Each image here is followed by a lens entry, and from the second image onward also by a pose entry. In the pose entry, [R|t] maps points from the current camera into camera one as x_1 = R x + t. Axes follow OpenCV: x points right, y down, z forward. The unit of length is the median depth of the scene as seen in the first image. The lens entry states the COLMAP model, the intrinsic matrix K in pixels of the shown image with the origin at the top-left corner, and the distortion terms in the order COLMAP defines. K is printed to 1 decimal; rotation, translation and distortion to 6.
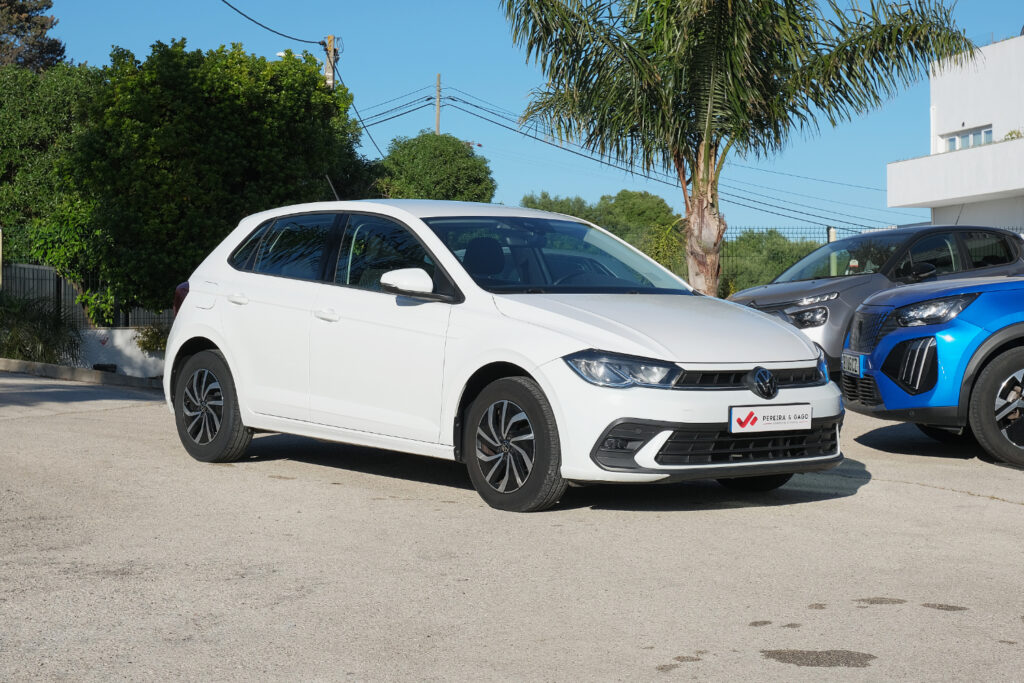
lens RADIAL K [[1977.7, 0, 506.1], [0, 1977.7, 343.3], [0, 0, 1]] dist [-0.051109, 0.000000]
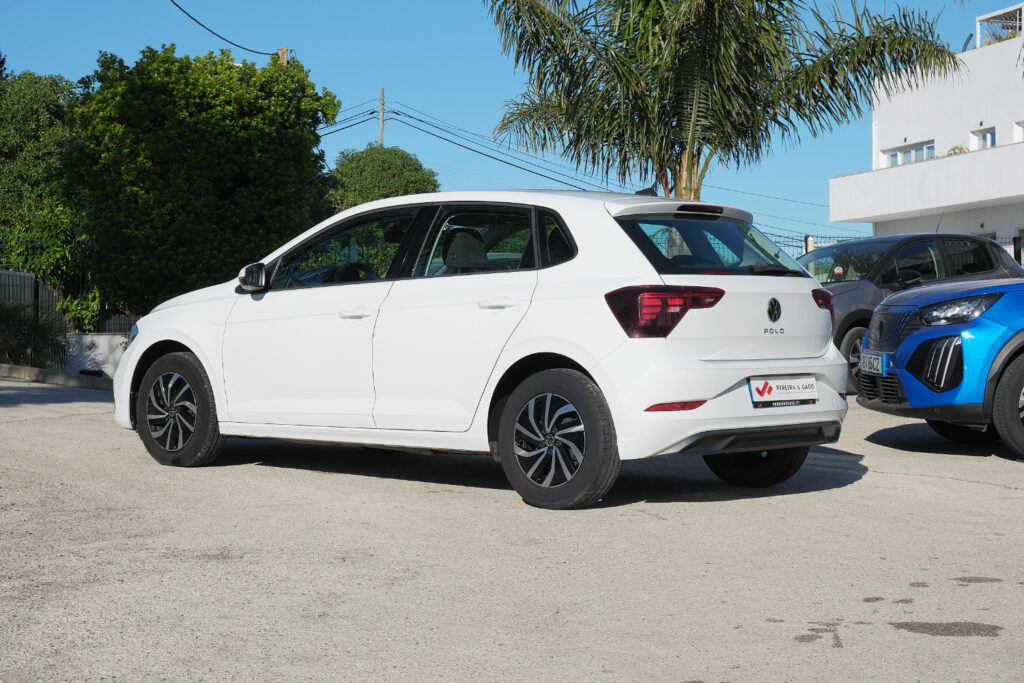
lens RADIAL K [[1977.7, 0, 514.6], [0, 1977.7, 338.8], [0, 0, 1]] dist [-0.051109, 0.000000]
pose [[0.999342, 0.001462, 0.036250, -0.027088], [-0.001108, 0.999952, -0.009778, 0.004713], [-0.036262, 0.009732, 0.999295, -0.005772]]
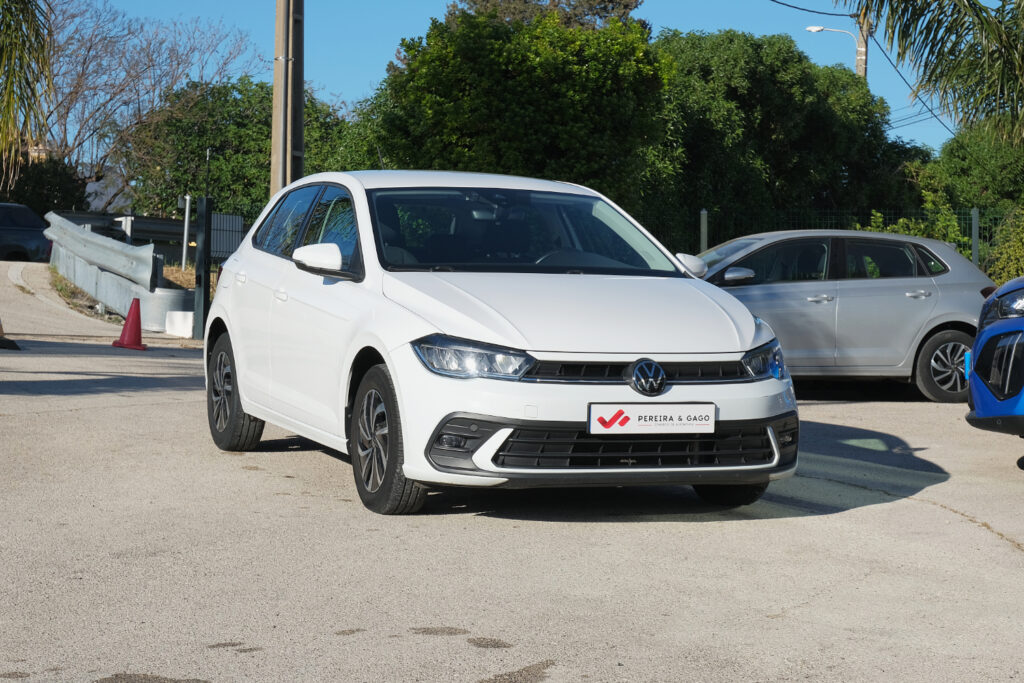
lens RADIAL K [[2100.2, 0, 508.9], [0, 2100.2, 319.5], [0, 0, 1]] dist [-0.039175, 0.000000]
pose [[0.952624, 0.017306, -0.303657, 0.155279], [-0.020342, 0.999770, -0.006839, 0.001030], [0.303469, 0.012692, 0.952757, 0.049015]]
